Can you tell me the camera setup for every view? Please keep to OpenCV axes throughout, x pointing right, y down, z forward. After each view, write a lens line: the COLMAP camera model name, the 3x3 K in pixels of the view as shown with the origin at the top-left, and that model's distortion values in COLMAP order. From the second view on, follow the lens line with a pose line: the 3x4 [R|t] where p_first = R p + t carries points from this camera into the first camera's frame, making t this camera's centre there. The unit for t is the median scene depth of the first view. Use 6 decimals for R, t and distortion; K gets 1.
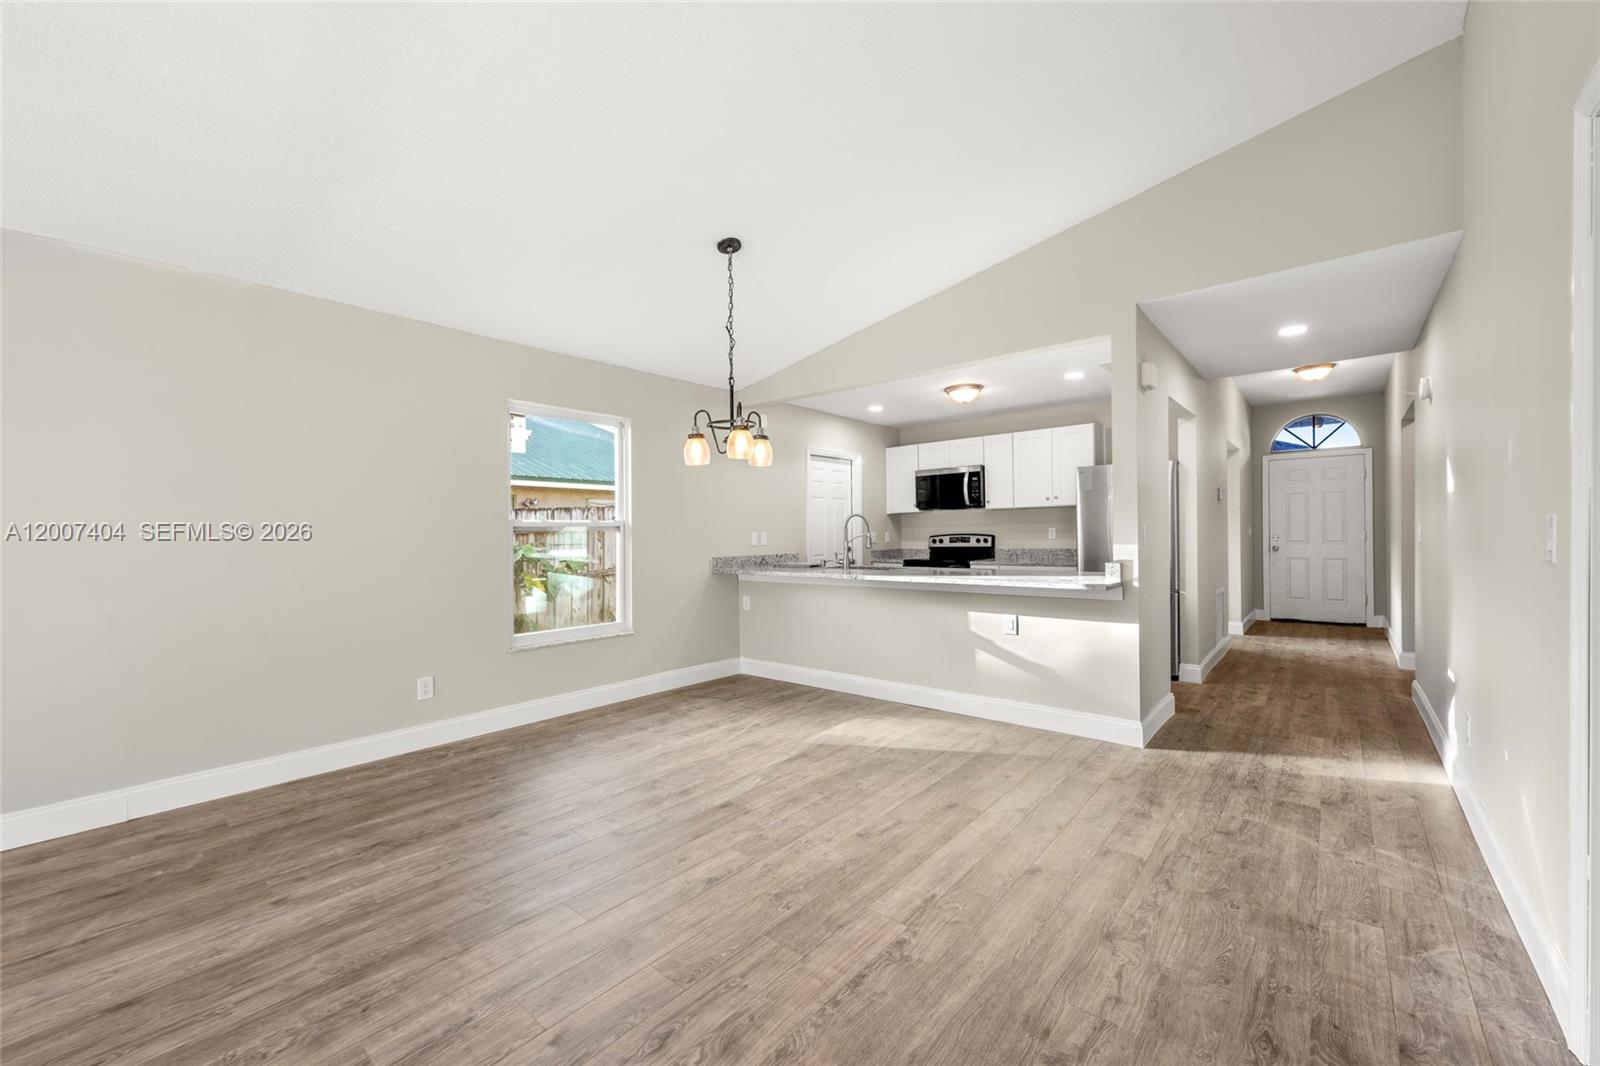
lens RADIAL K [[628.4, 0, 797.4], [0, 628.4, 532.5], [0, 0, 1]] dist [-0.000561, -0.000344]
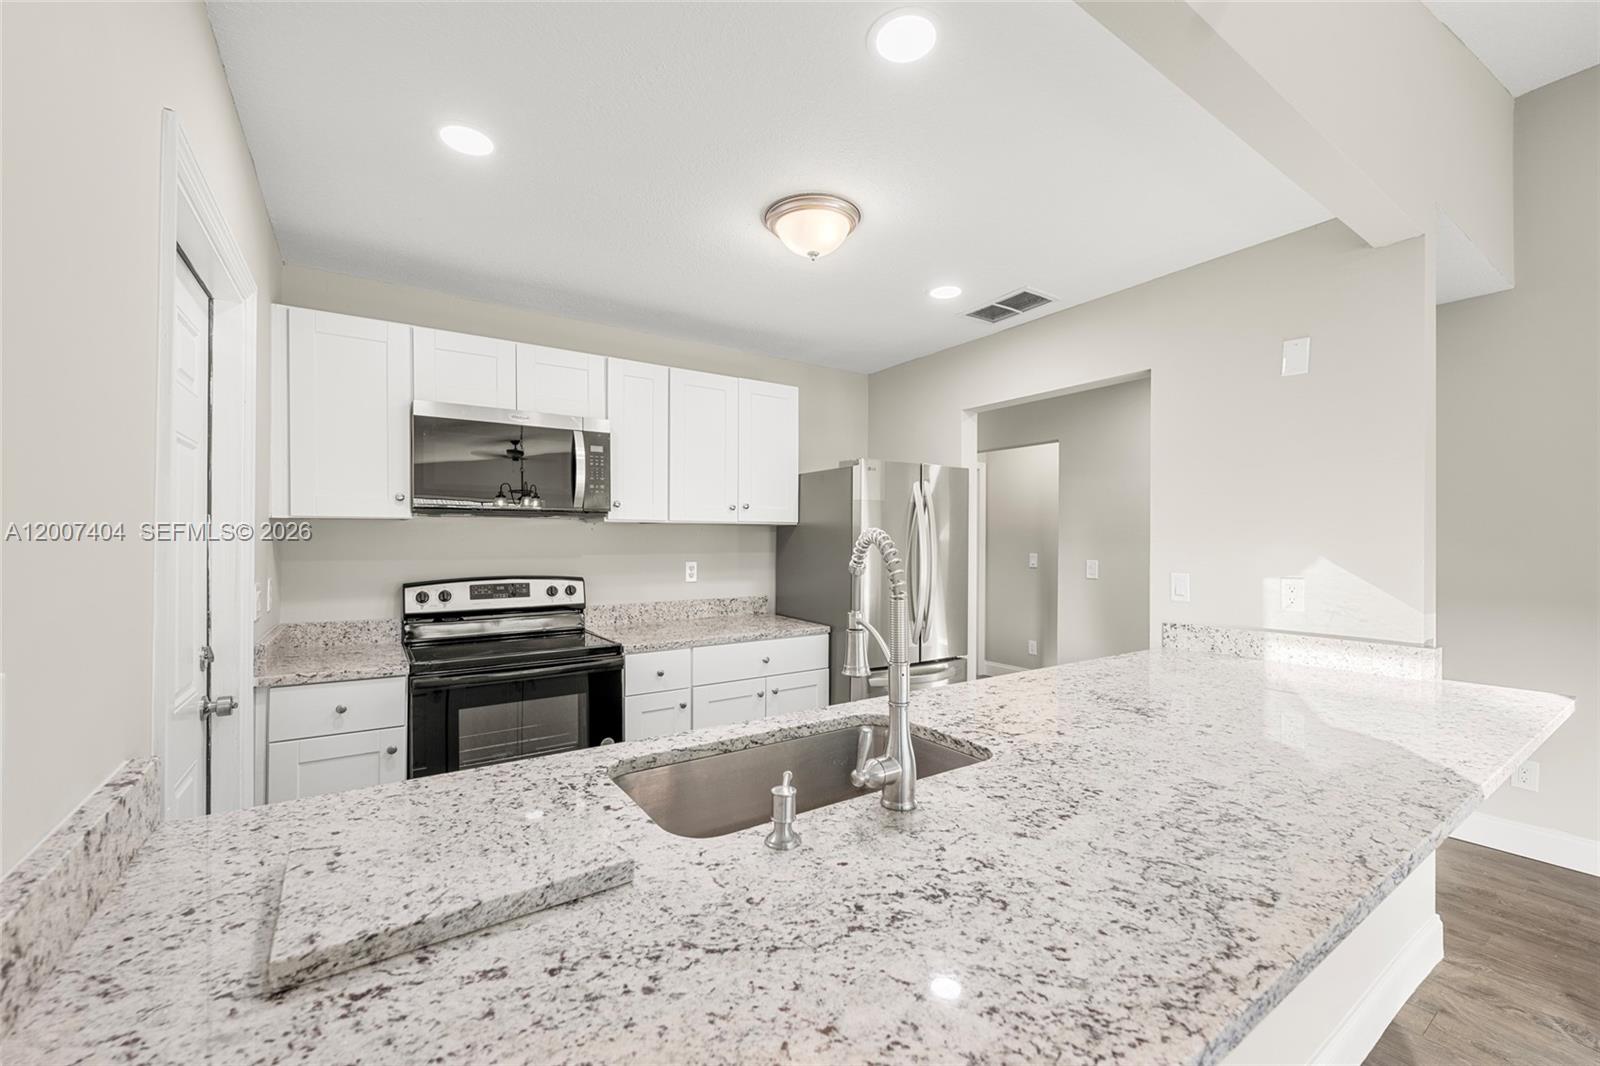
lens RADIAL K [[643.4, 0, 800.5], [0, 643.4, 542.0], [0, 0, 1]] dist [-0.000849, 0.000057]
pose [[0.263643, 0.013411, 0.964527, -0.161356], [-0.007742, 0.999901, -0.011786, -0.028505], [-0.964589, -0.004360, 0.263720, 1.177254]]
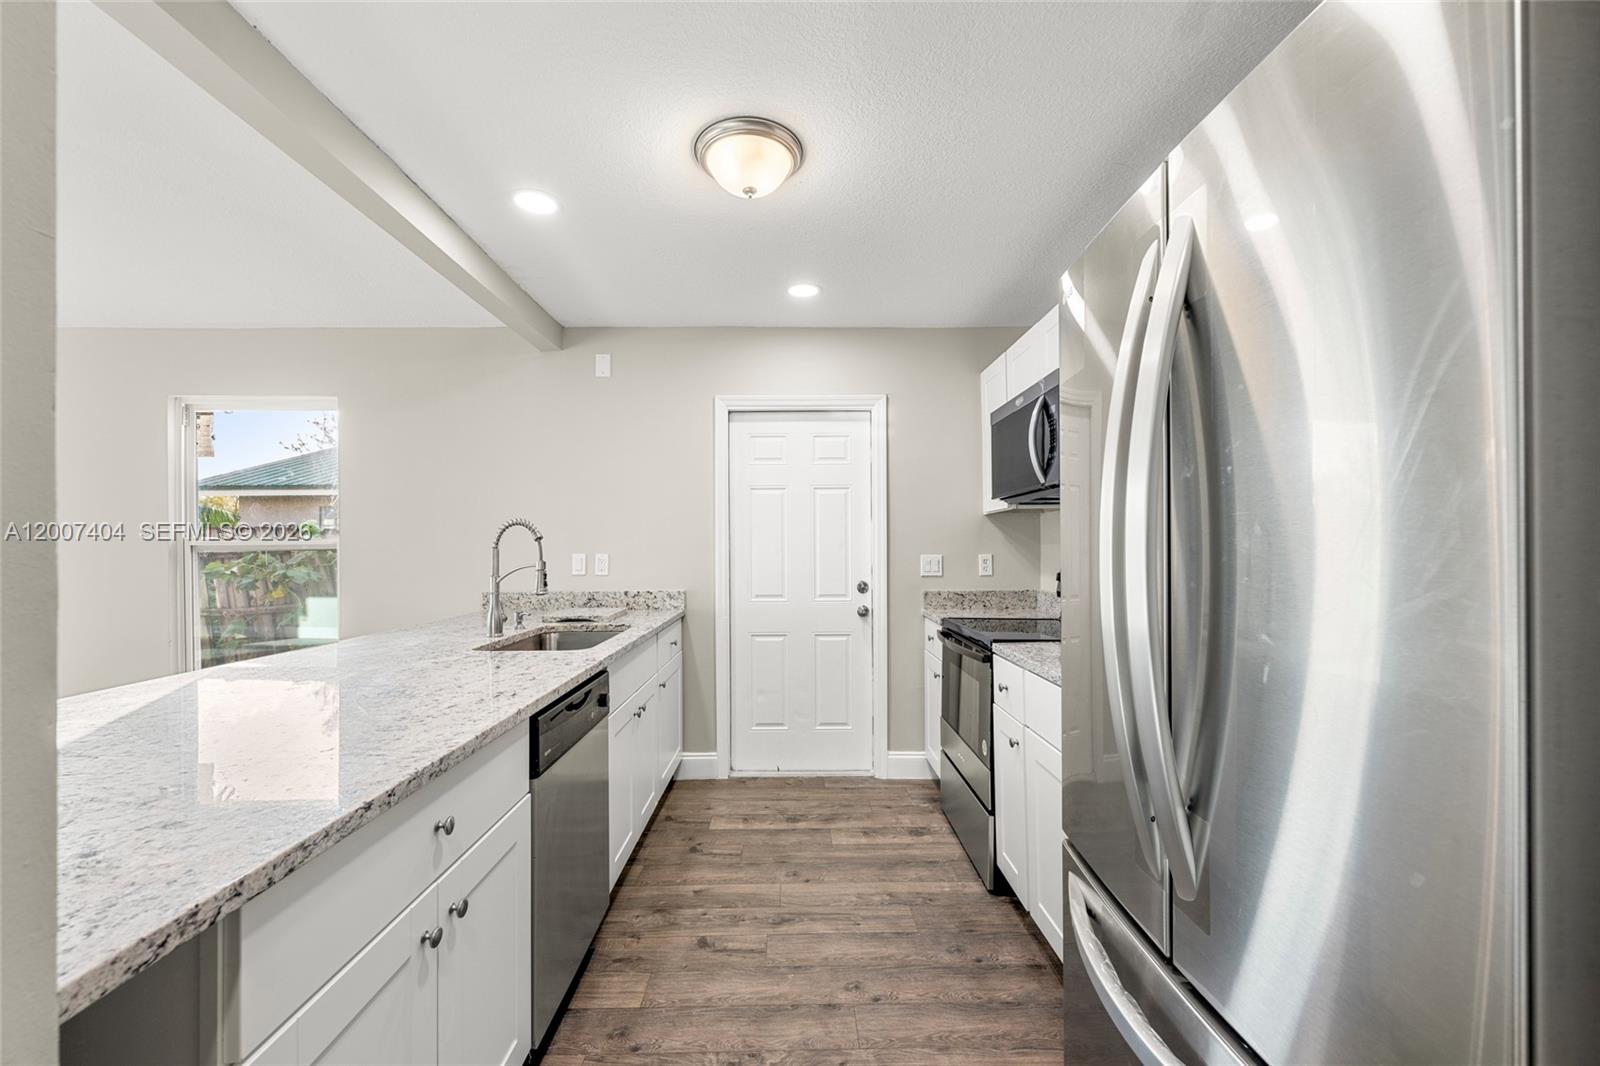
lens RADIAL K [[633.7, 0, 796.5], [0, 633.7, 541.7], [0, 0, 1]] dist [-0.000374, -0.000043]
pose [[0.659604, 0.004133, -0.751602, 0.716034], [-0.002689, 0.999991, 0.003139, -0.018969], [0.751609, -0.000049, 0.659609, 1.030314]]
